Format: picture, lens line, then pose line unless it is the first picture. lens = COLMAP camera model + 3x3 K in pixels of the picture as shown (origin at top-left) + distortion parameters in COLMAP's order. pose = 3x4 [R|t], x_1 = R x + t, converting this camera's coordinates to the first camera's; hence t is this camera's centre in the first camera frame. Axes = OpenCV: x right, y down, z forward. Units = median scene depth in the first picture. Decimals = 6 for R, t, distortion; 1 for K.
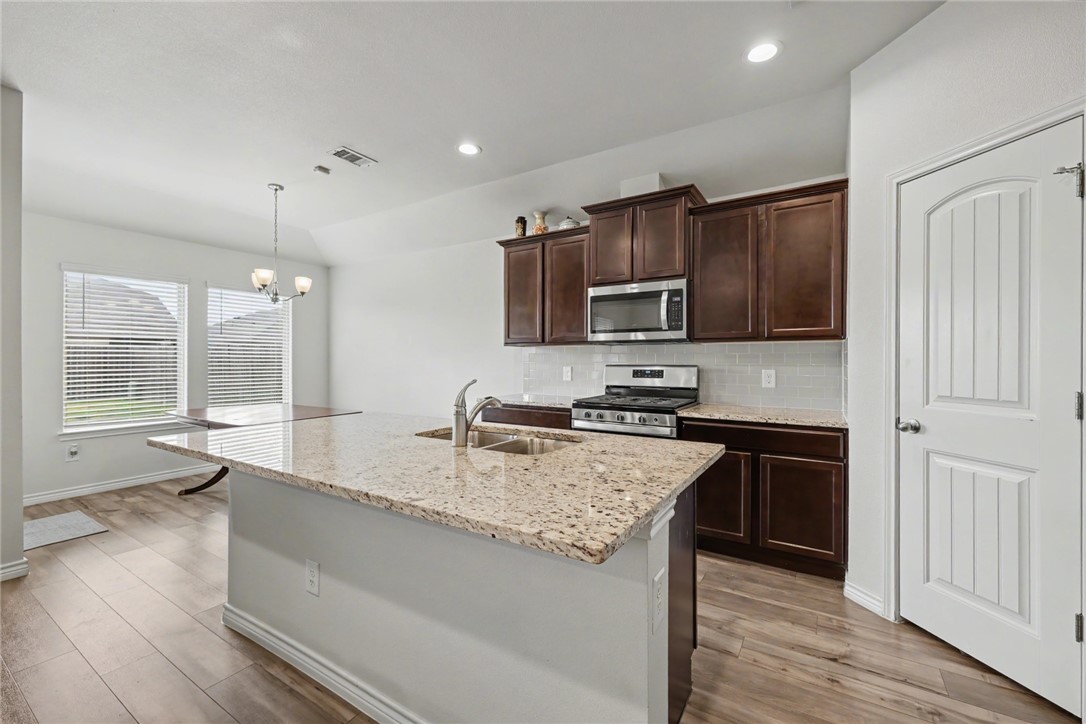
lens RADIAL K [[451.2, 0, 544.4], [0, 451.2, 362.2], [0, 0, 1]] dist [0.002382, -0.000764]
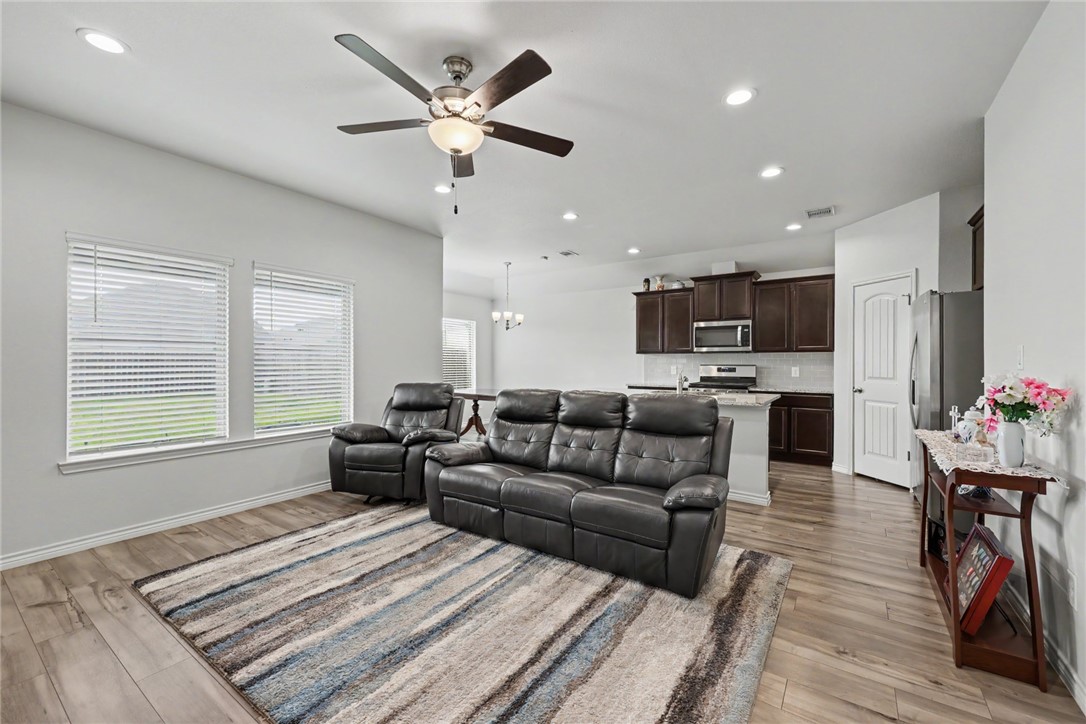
lens RADIAL K [[451.2, 0, 541.7], [0, 451.2, 359.9], [0, 0, 1]] dist [0.002382, -0.000764]
pose [[0.998997, 0.002242, -0.044722, -0.456592], [-0.002827, 0.999911, -0.013015, 0.012459], [0.044689, 0.013128, 0.998915, -0.890053]]
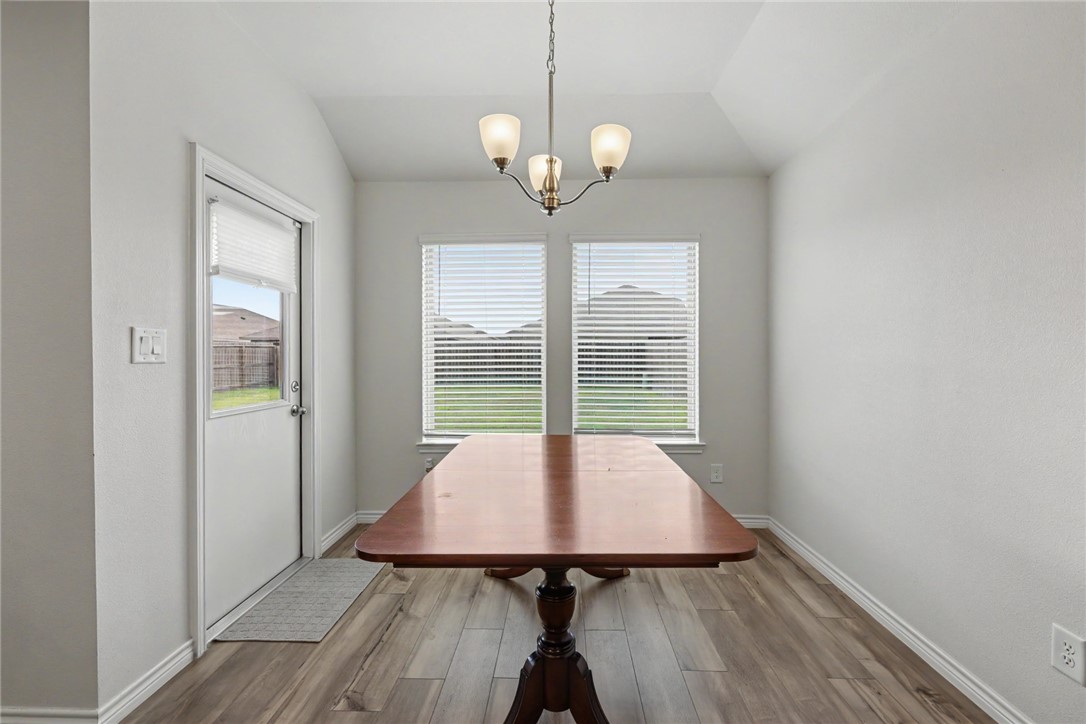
lens RADIAL K [[451.2, 0, 544.2], [0, 451.2, 354.2], [0, 0, 1]] dist [0.002382, -0.000764]
pose [[0.508555, -0.001310, -0.861028, -0.302552], [-0.002651, 0.999992, -0.003088, -0.004063], [0.861025, 0.003853, 0.508547, 0.944702]]
